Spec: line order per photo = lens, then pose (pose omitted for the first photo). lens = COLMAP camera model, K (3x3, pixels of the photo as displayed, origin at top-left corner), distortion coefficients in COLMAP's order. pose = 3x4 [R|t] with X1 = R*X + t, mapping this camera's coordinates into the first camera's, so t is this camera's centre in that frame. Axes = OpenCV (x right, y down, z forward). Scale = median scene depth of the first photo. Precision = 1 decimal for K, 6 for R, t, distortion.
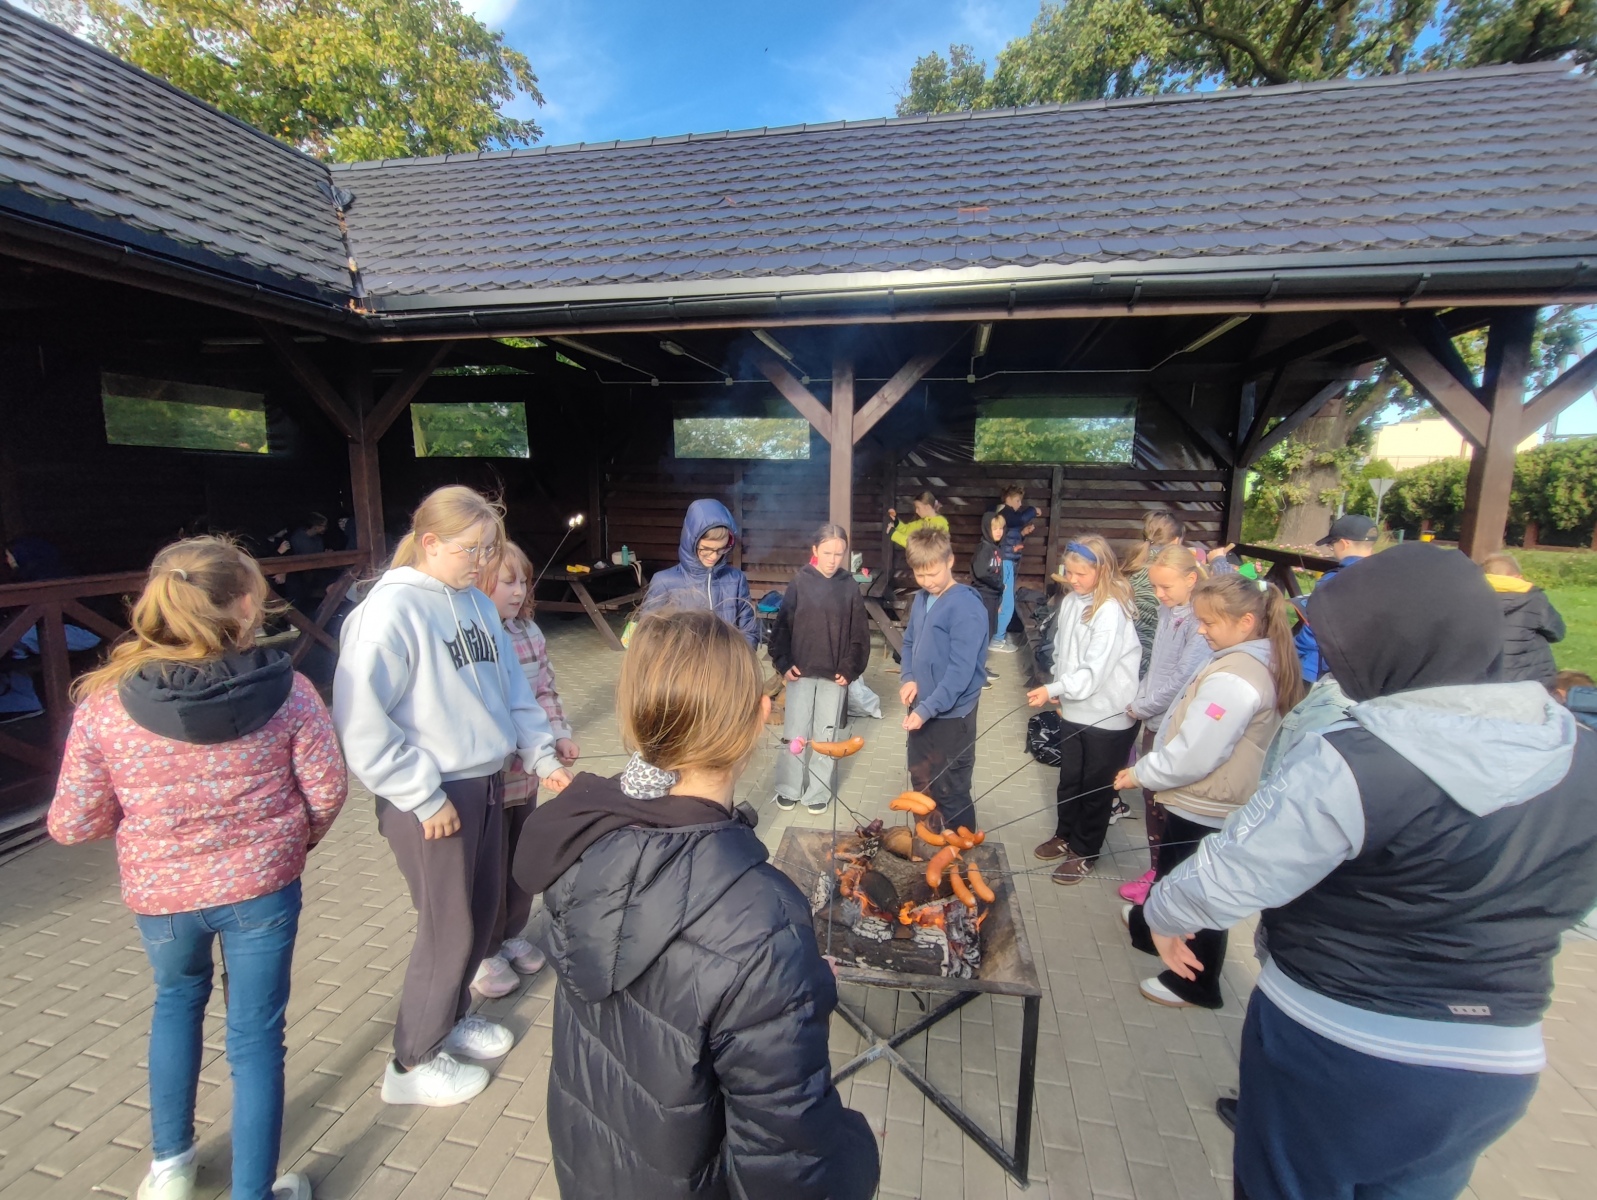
lens RADIAL K [[718.7, 0, 810.3], [0, 718.7, 595.1], [0, 0, 1]] dist [0.009141, 0.003562]
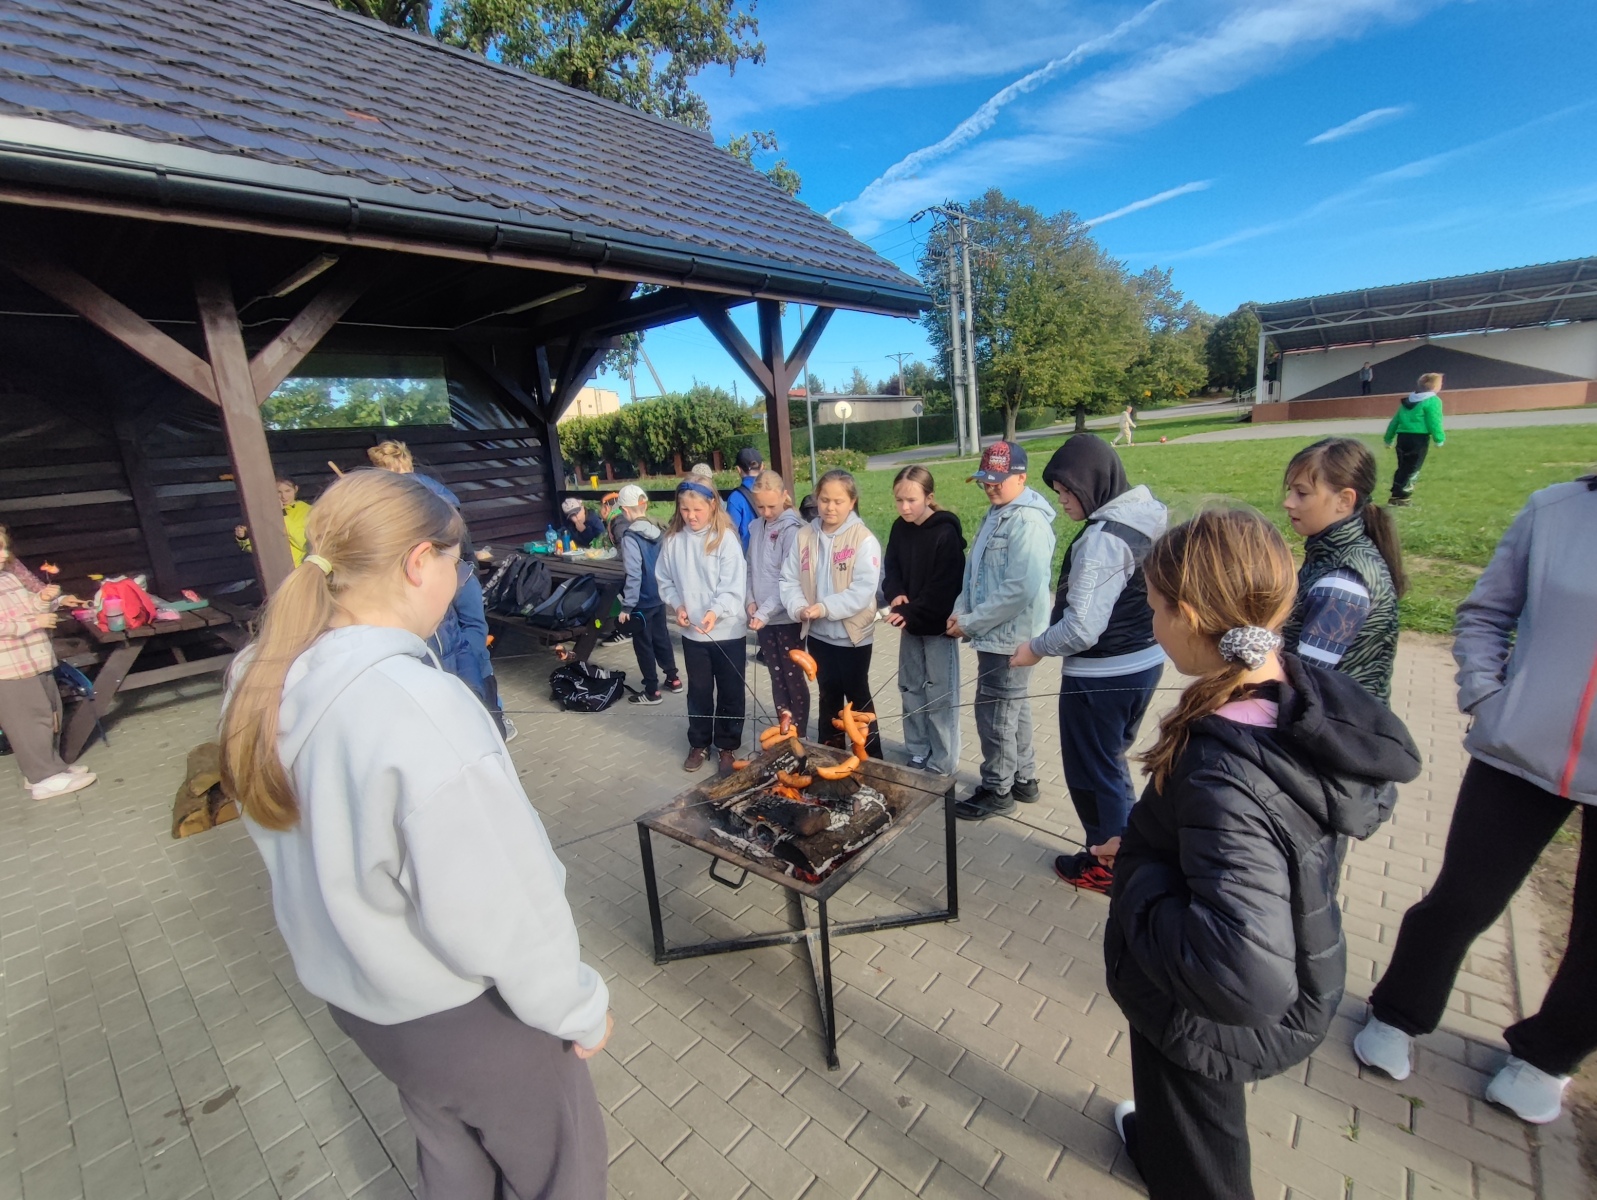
lens RADIAL K [[718.7, 0, 804.9], [0, 718.7, 587.4], [0, 0, 1]] dist [0.009141, 0.003562]
pose [[0.495624, -0.235305, 0.836055, -0.193852], [0.206615, 0.966910, 0.149649, -0.016608], [-0.843604, 0.098572, 0.527841, 0.100422]]
